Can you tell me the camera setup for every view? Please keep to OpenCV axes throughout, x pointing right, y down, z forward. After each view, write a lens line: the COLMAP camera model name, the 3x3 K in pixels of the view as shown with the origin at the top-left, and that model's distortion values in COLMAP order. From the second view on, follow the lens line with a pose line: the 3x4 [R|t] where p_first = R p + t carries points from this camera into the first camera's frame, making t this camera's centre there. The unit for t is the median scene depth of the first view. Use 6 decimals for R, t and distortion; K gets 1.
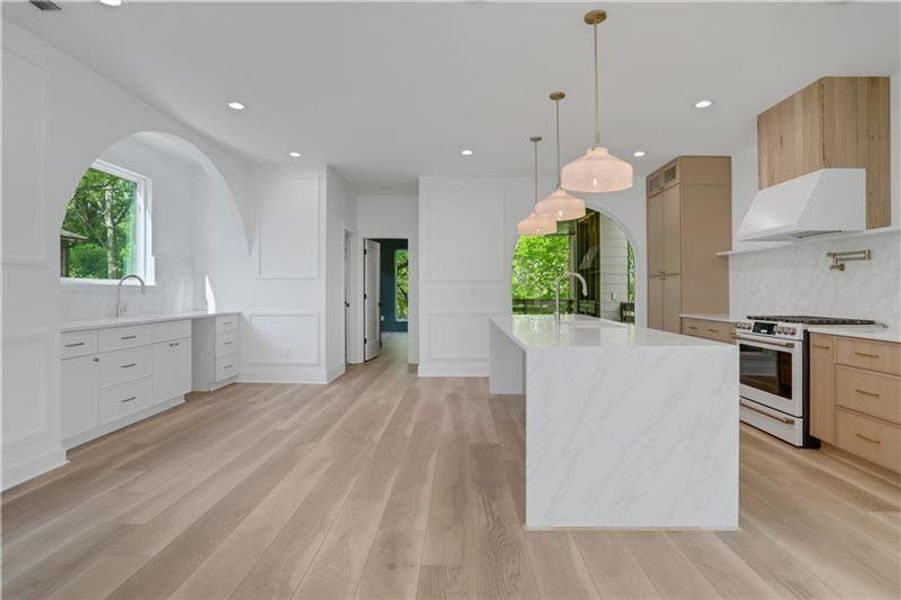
lens RADIAL K [[444.4, 0, 432.9], [0, 444.4, 296.6], [0, 0, 1]] dist [-0.029136, 0.001936]
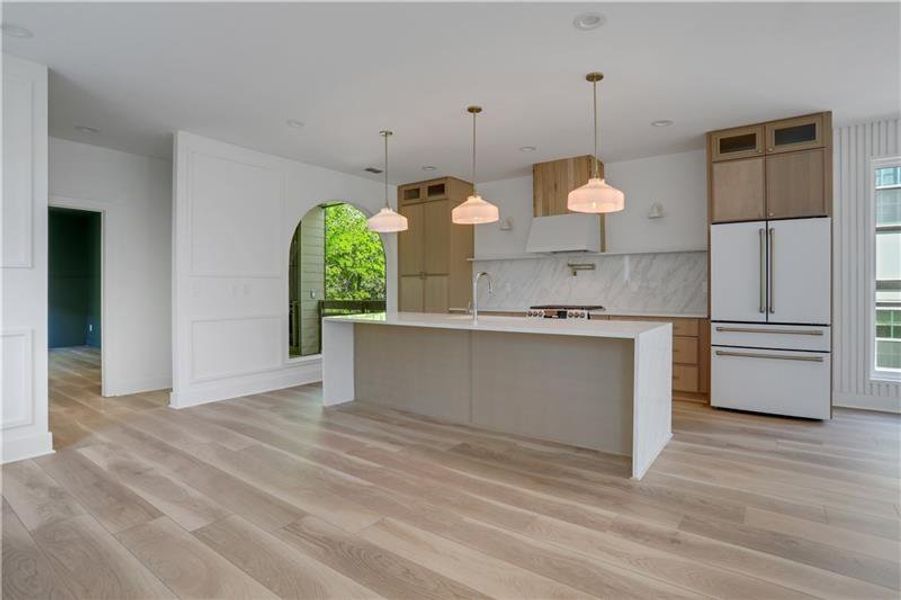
lens RADIAL K [[460.7, 0, 445.6], [0, 460.7, 290.7], [0, 0, 1]] dist [-0.039523, 0.008738]
pose [[0.572766, -0.003306, 0.819713, -0.698831], [0.010596, 0.999938, -0.003371, -0.005462], [-0.819651, 0.010617, 0.572765, 0.428076]]
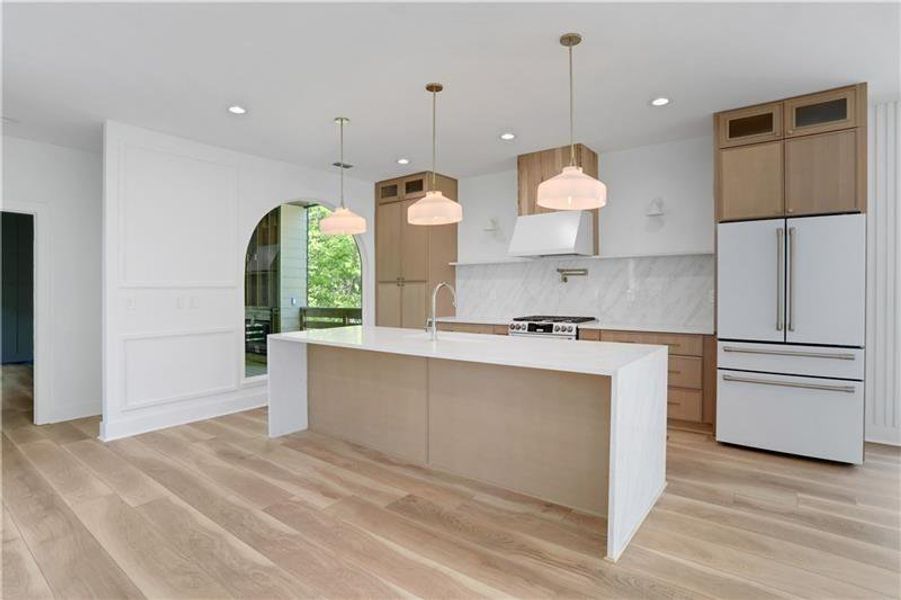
lens RADIAL K [[460.7, 0, 455.1], [0, 460.7, 301.3], [0, 0, 1]] dist [-0.039523, 0.008738]
pose [[0.579390, -0.029053, 0.814533, -0.468650], [0.019727, 0.999572, 0.021620, -0.037852], [-0.814812, 0.003542, 0.579714, 0.431663]]
